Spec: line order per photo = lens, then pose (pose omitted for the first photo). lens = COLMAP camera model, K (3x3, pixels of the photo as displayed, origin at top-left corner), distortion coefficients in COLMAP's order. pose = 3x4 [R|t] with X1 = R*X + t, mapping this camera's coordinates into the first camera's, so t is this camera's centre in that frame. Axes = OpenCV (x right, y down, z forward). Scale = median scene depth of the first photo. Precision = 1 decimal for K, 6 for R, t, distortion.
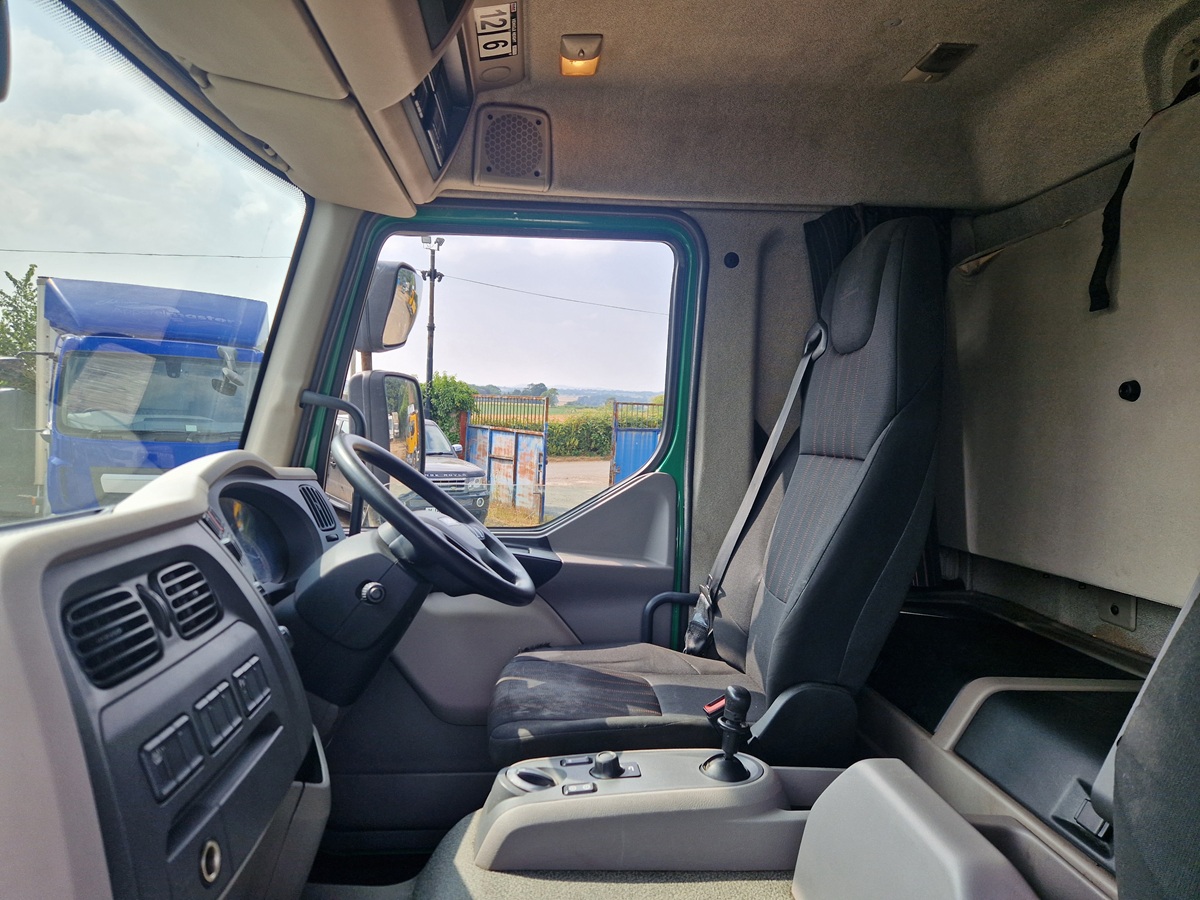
lens RADIAL K [[812.3, 0, 591.4], [0, 812.3, 447.2], [0, 0, 1]] dist [0.075501, -0.068758]
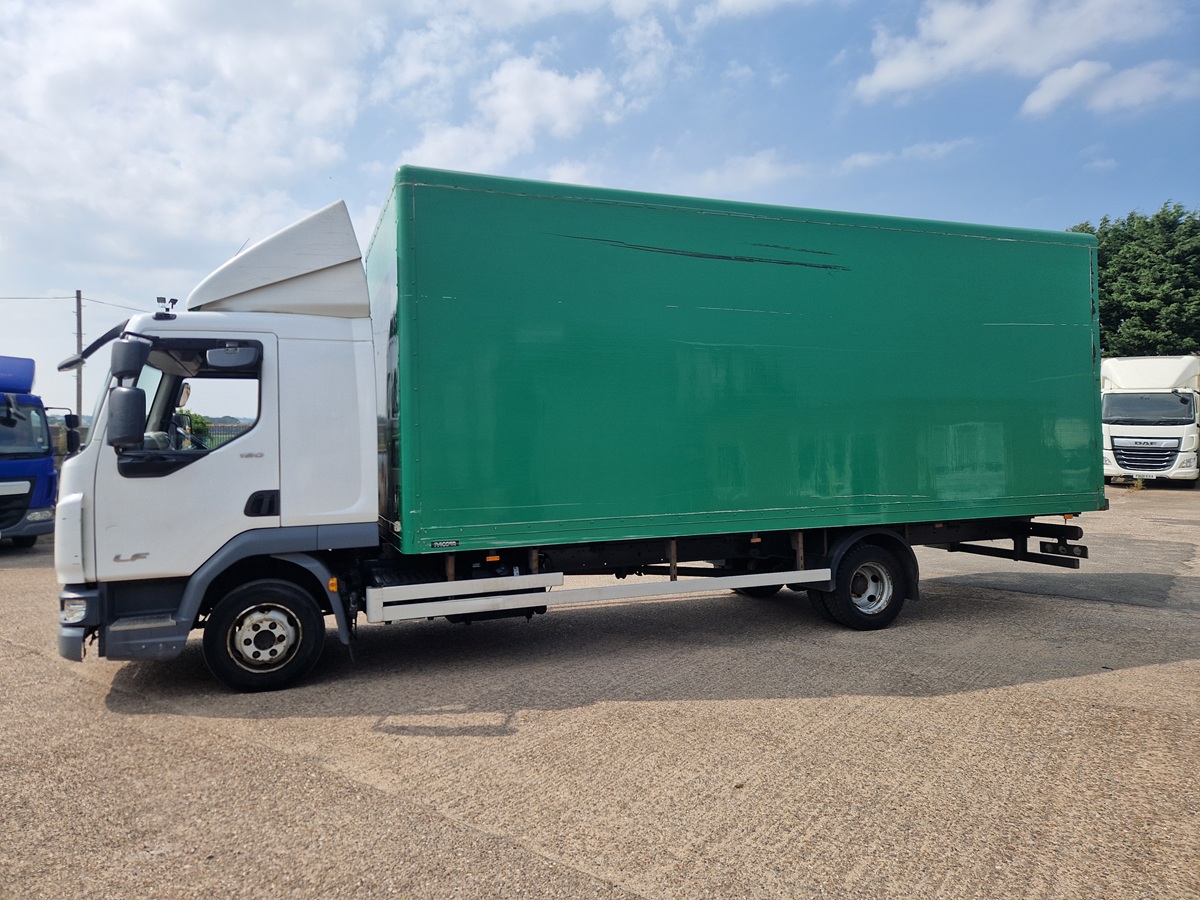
lens RADIAL K [[804.0, 0, 598.2], [0, 804.0, 449.1], [0, 0, 1]] dist [0.072699, -0.057867]
pose [[0.953547, -0.028190, 0.299923, 0.062250], [0.037315, 0.998997, -0.024738, 0.032439], [-0.298925, 0.034781, 0.953643, -0.455471]]
